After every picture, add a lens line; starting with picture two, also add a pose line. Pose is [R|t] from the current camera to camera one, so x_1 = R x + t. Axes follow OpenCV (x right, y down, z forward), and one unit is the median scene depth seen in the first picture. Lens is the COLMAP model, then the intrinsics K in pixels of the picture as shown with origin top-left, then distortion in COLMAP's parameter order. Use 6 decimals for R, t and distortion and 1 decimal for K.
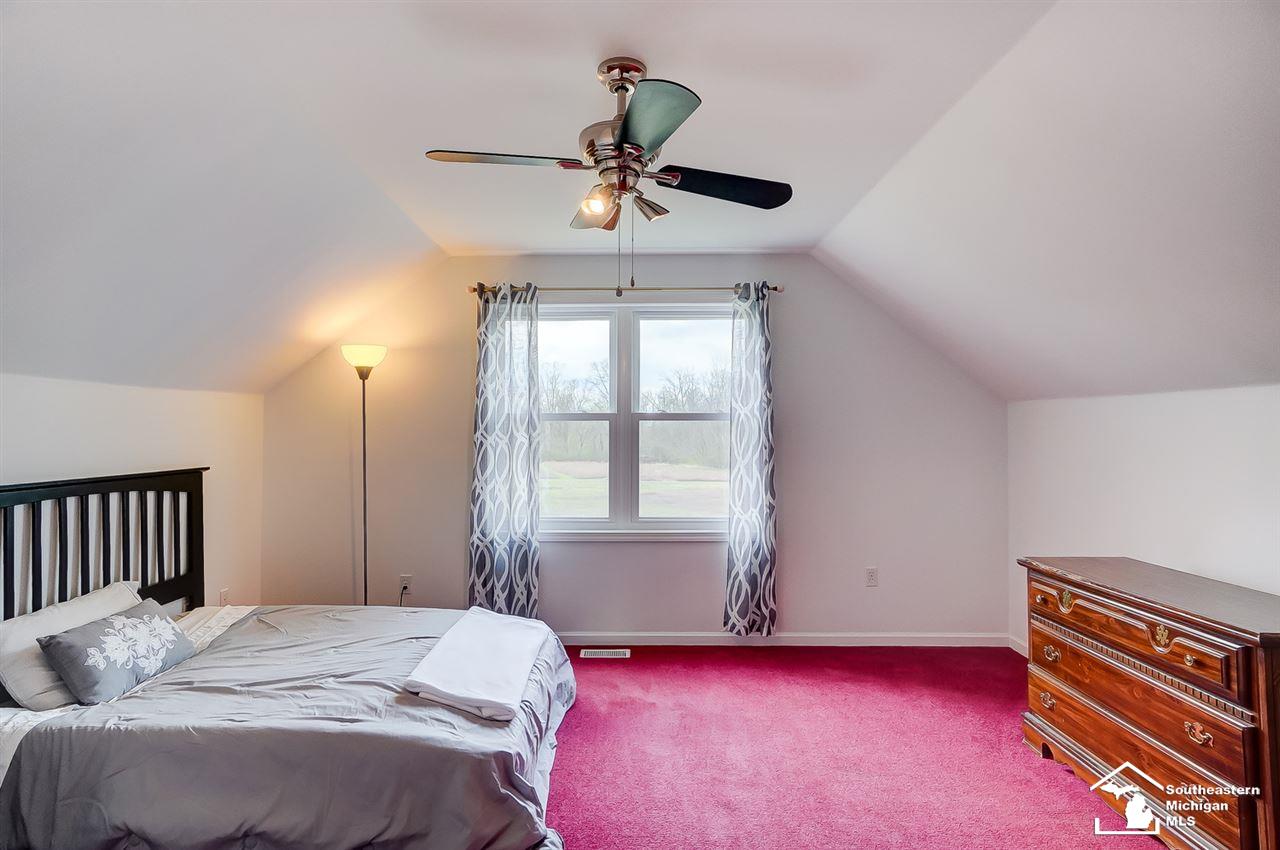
lens RADIAL K [[648.4, 0, 635.8], [0, 648.4, 425.5], [0, 0, 1]] dist [-0.015313, 0.000449]
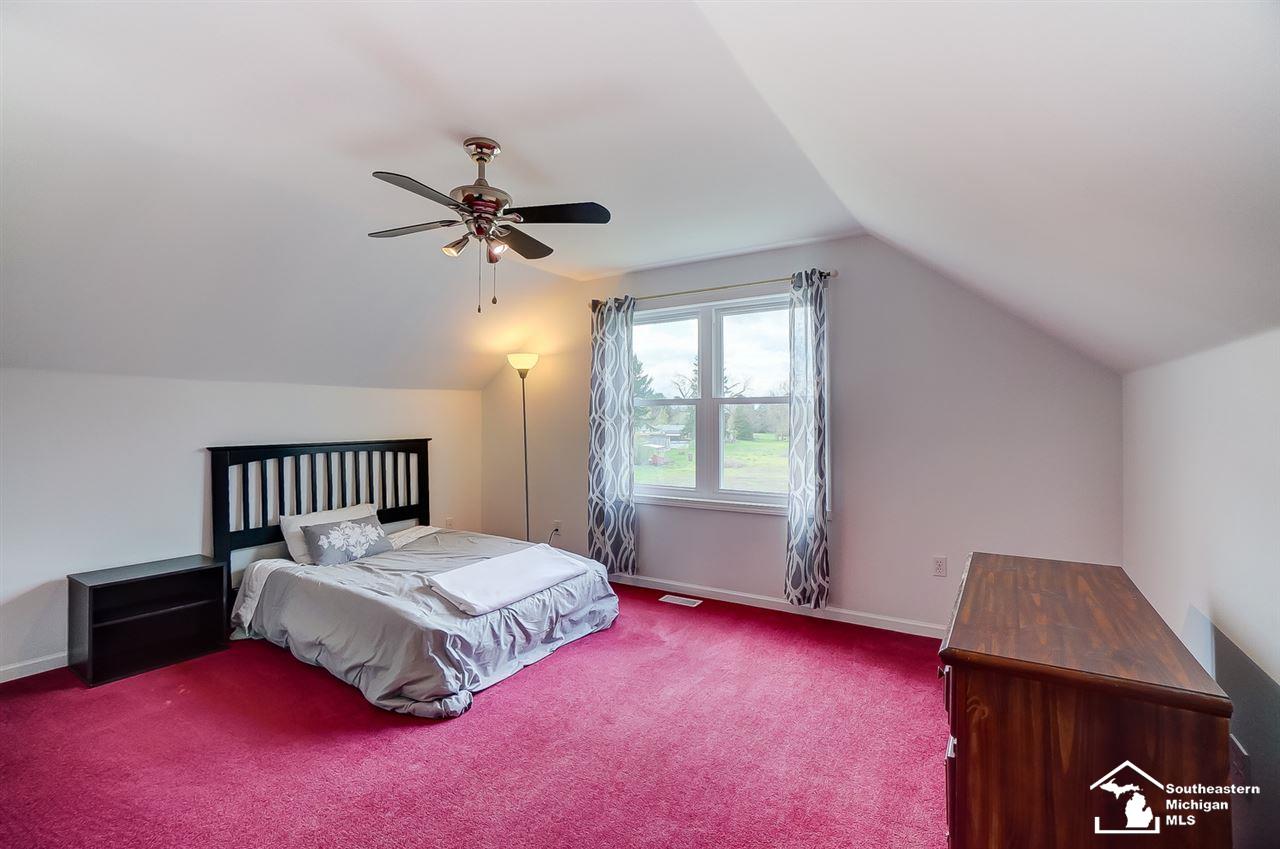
lens RADIAL K [[569.2, 0, 642.2], [0, 569.2, 423.9], [0, 0, 1]] dist [-0.040115, -0.000207]
pose [[0.852822, 0.002455, -0.522197, 0.436034], [0.008052, 0.999808, 0.017851, 0.007620], [0.522140, -0.019429, 0.852638, 0.078777]]
